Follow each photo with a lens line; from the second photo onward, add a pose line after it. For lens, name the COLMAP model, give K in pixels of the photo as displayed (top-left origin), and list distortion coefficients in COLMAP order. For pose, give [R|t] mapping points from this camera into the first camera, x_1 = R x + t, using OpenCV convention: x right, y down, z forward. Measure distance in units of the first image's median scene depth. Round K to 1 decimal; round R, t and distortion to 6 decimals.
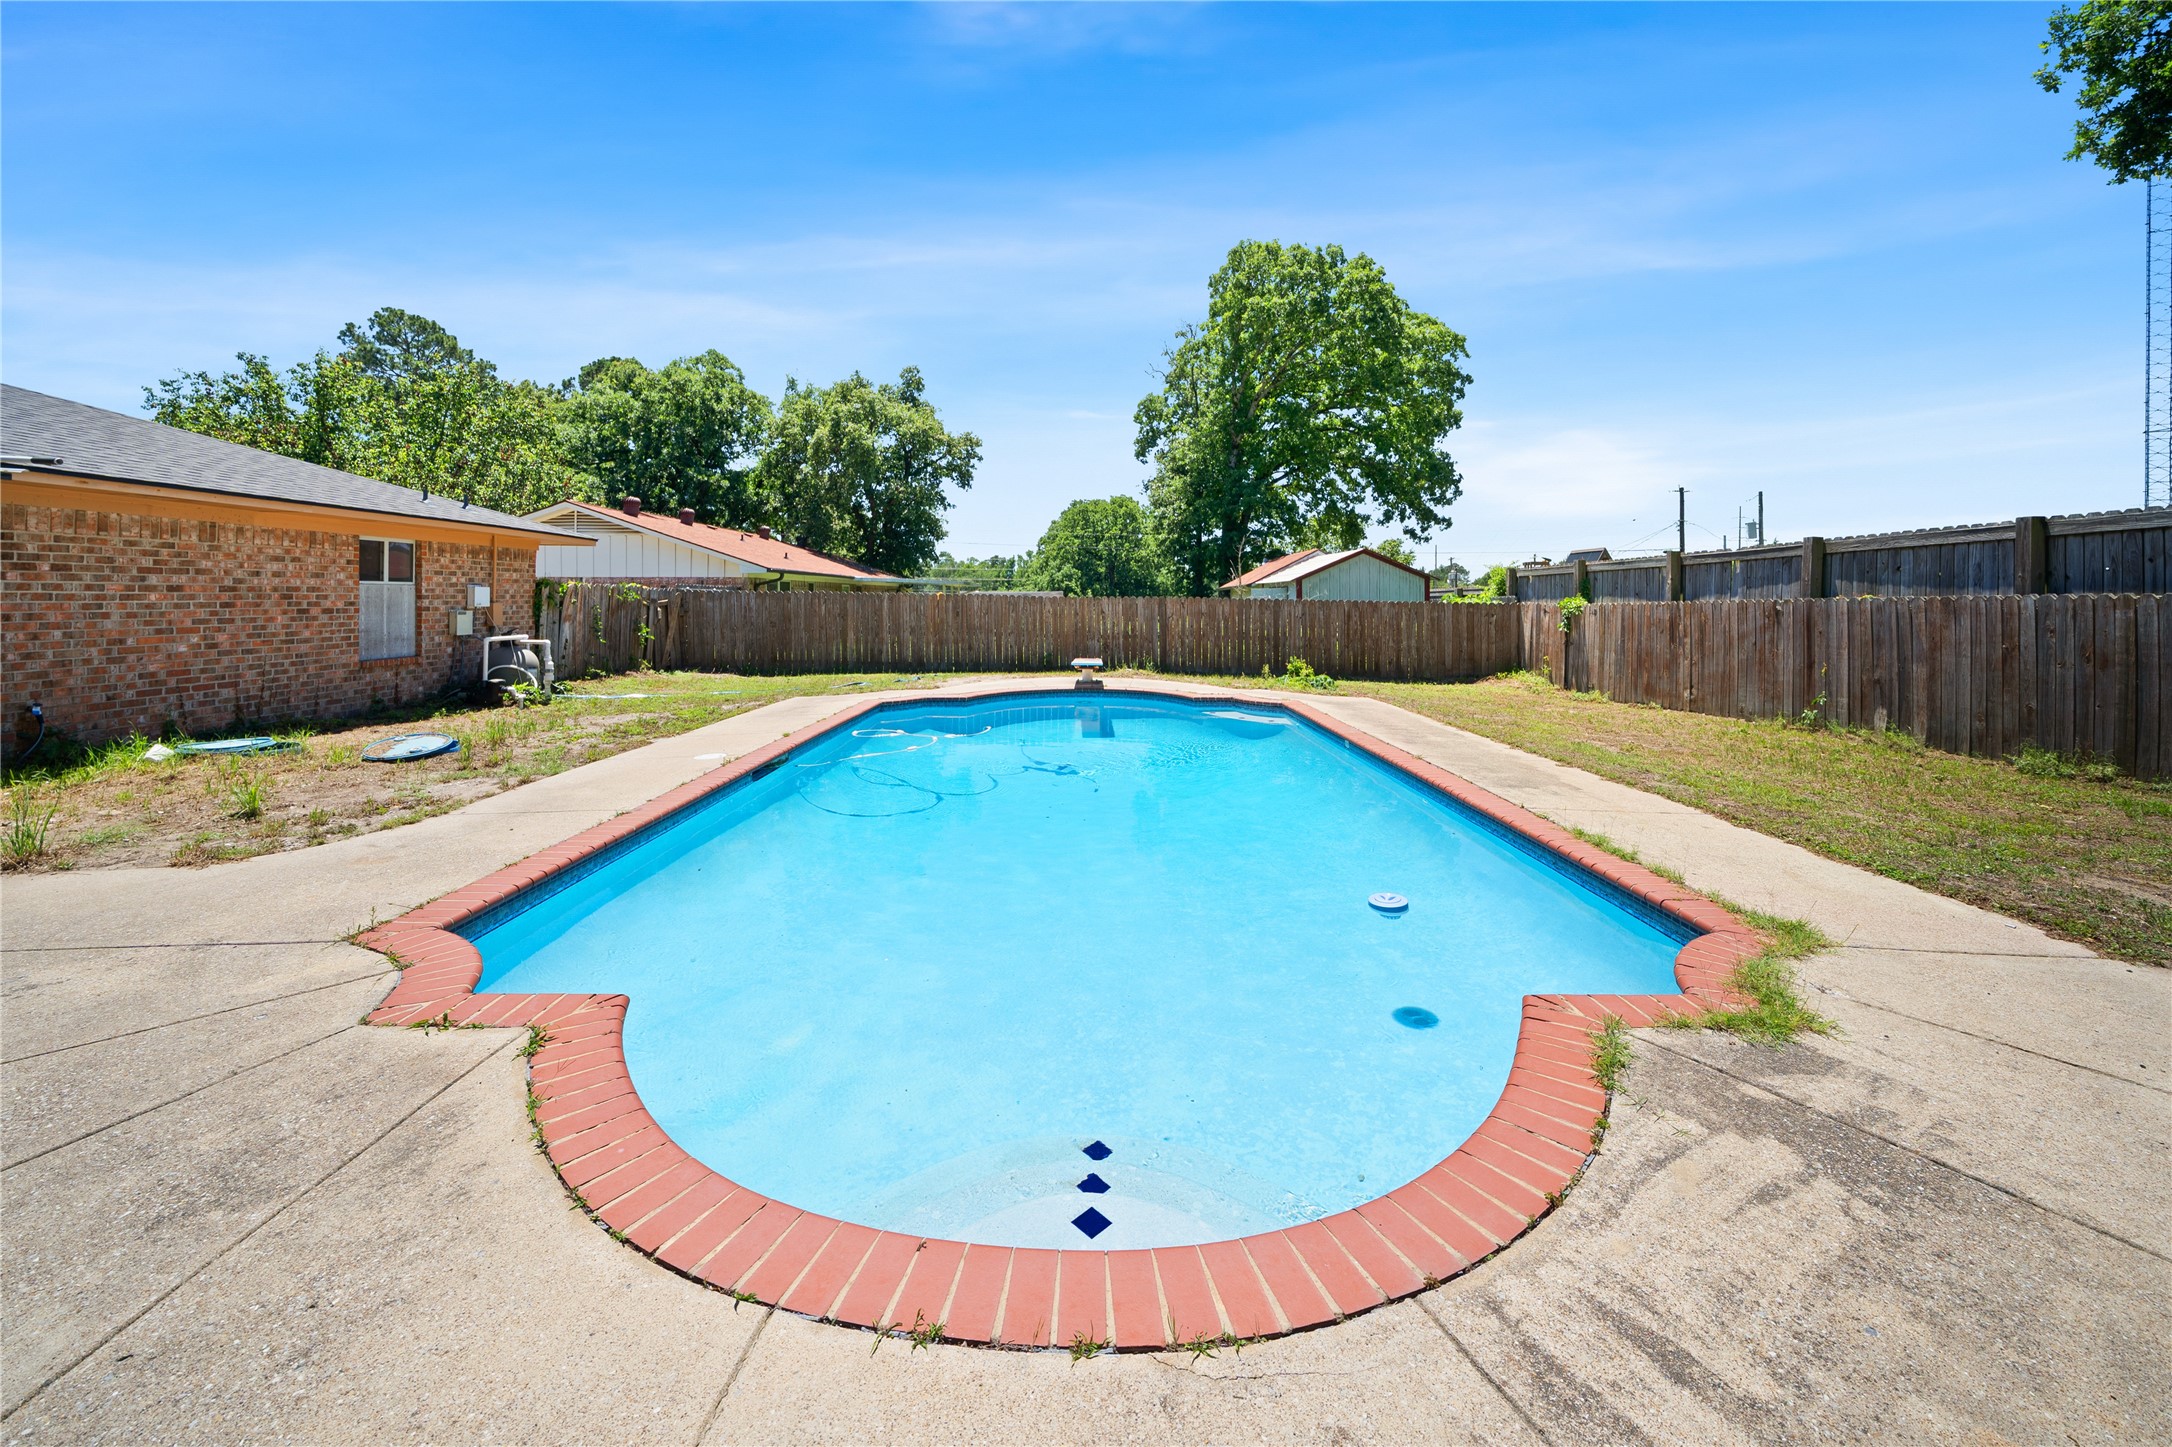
lens RADIAL K [[813.4, 0, 1081.5], [0, 813.4, 596.4], [0, 0, 1]] dist [-0.004115, -0.000023]
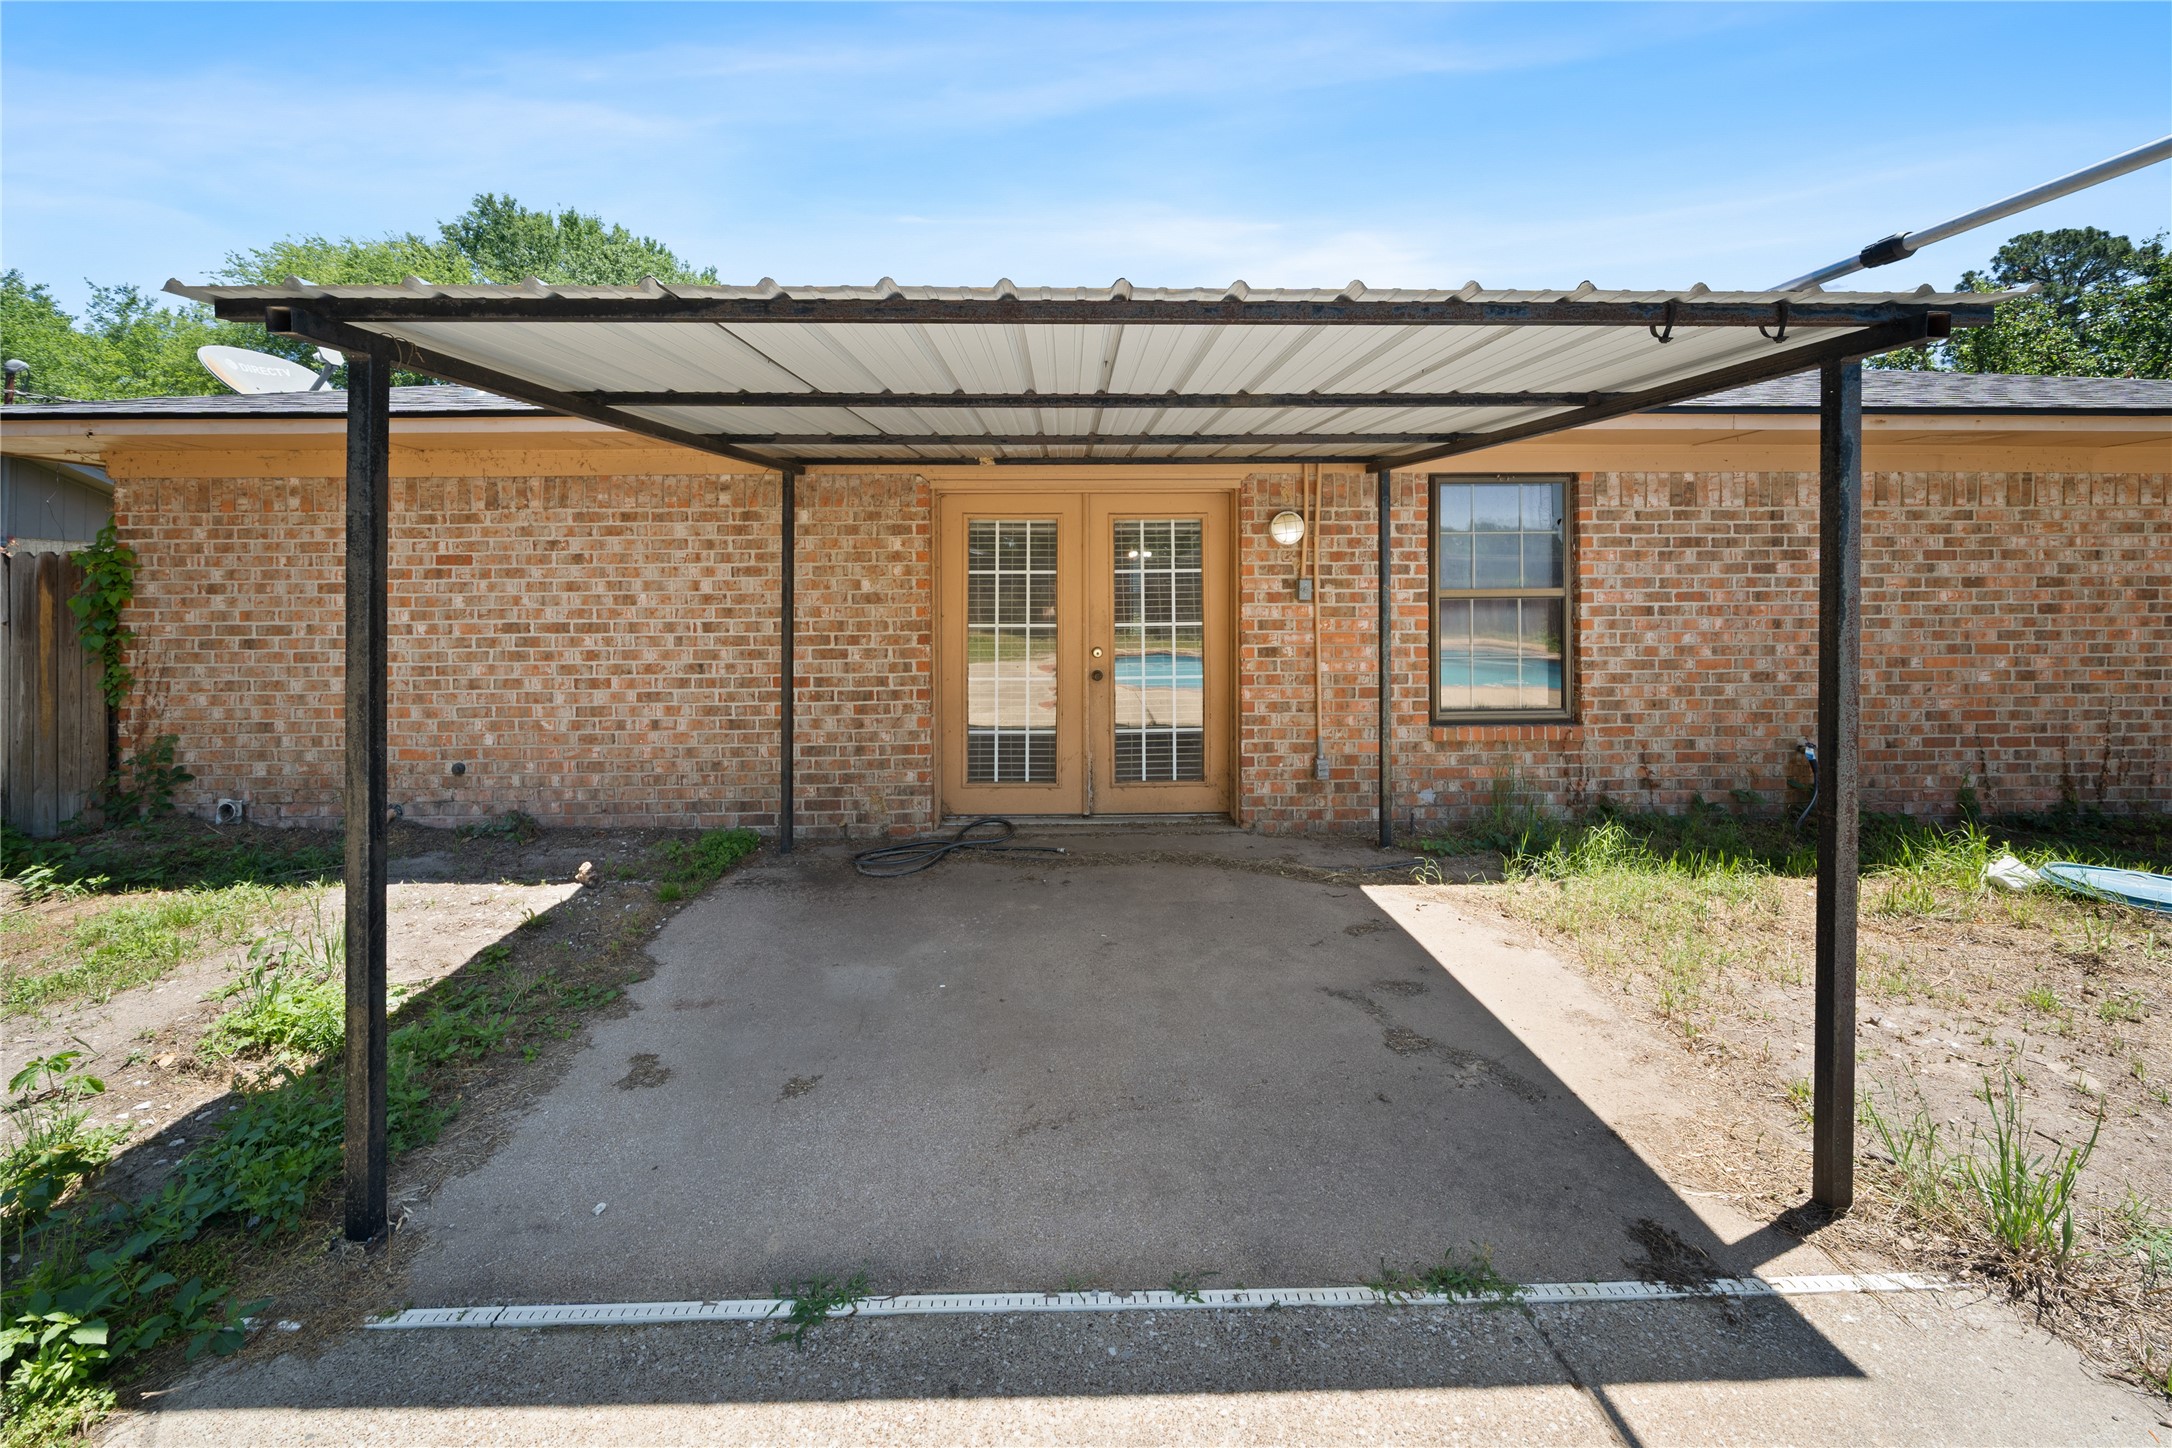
lens RADIAL K [[813.4, 0, 1081.5], [0, 813.4, 596.9], [0, 0, 1]] dist [-0.004115, -0.000023]
pose [[0.023028, 0.000844, -0.999734, -0.459117], [0.006429, 0.999979, 0.000992, -0.003169], [0.999714, -0.006450, 0.023022, 0.260905]]
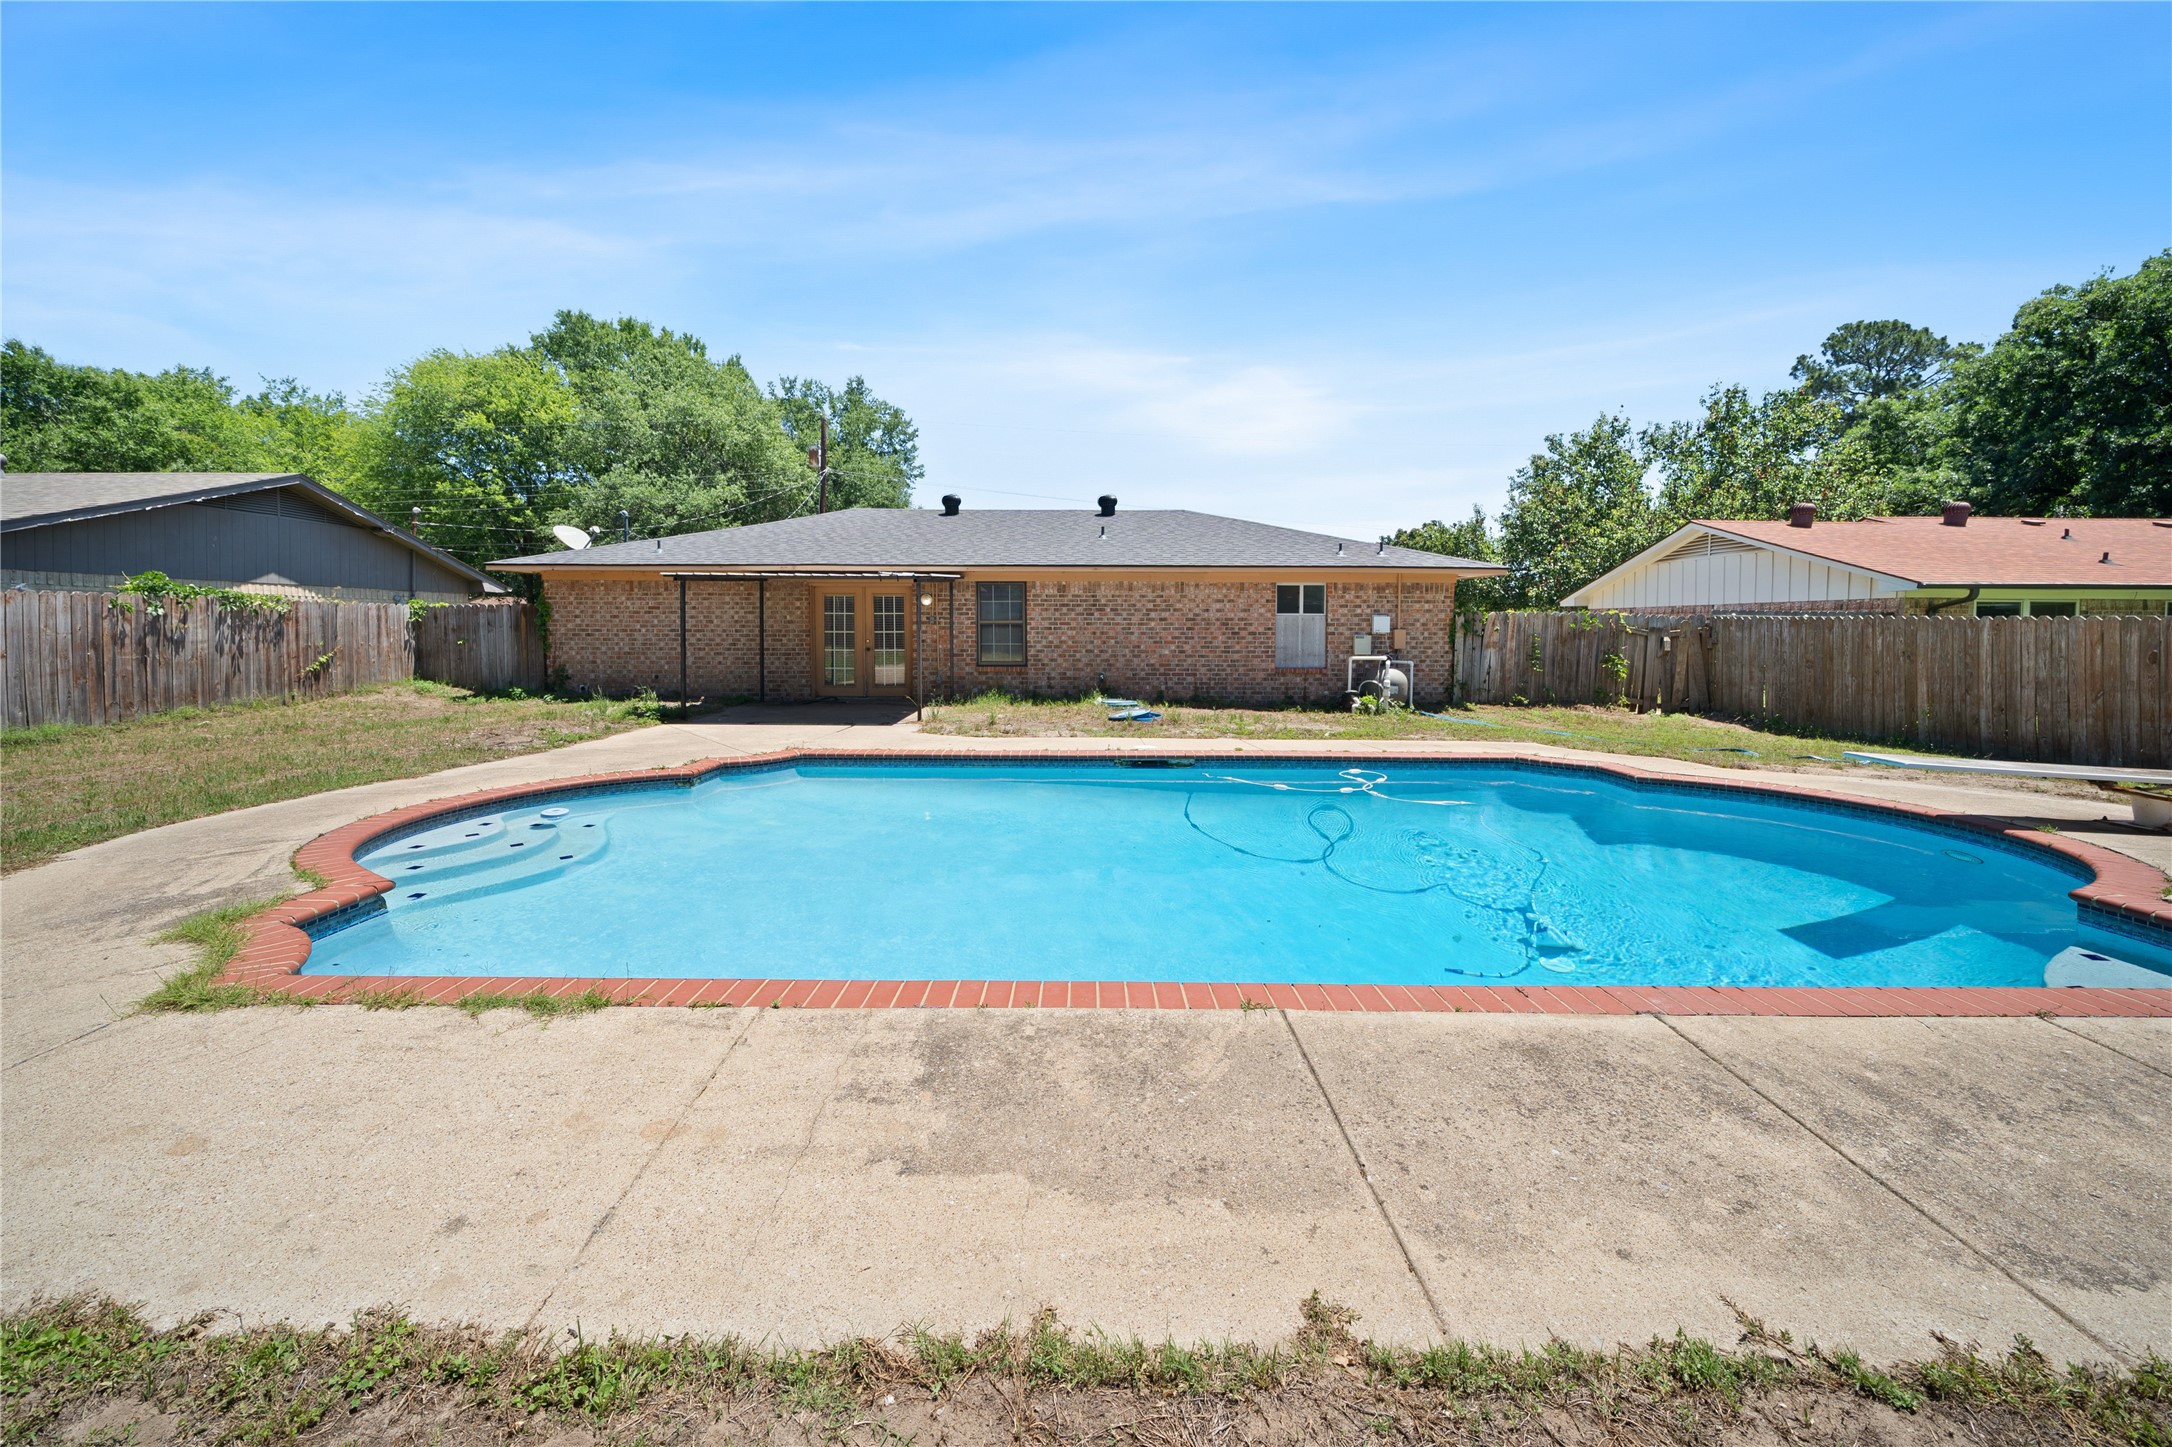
lens RADIAL K [[793.6, 0, 1062.2], [0, 793.6, 643.5], [0, 0, 1]] dist [-0.001710, -0.000120]
pose [[-0.016118, 0.017652, -0.999714, 0.641827], [-0.002662, 0.999840, 0.017697, 0.012704], [0.999867, 0.002946, -0.016068, 0.731384]]
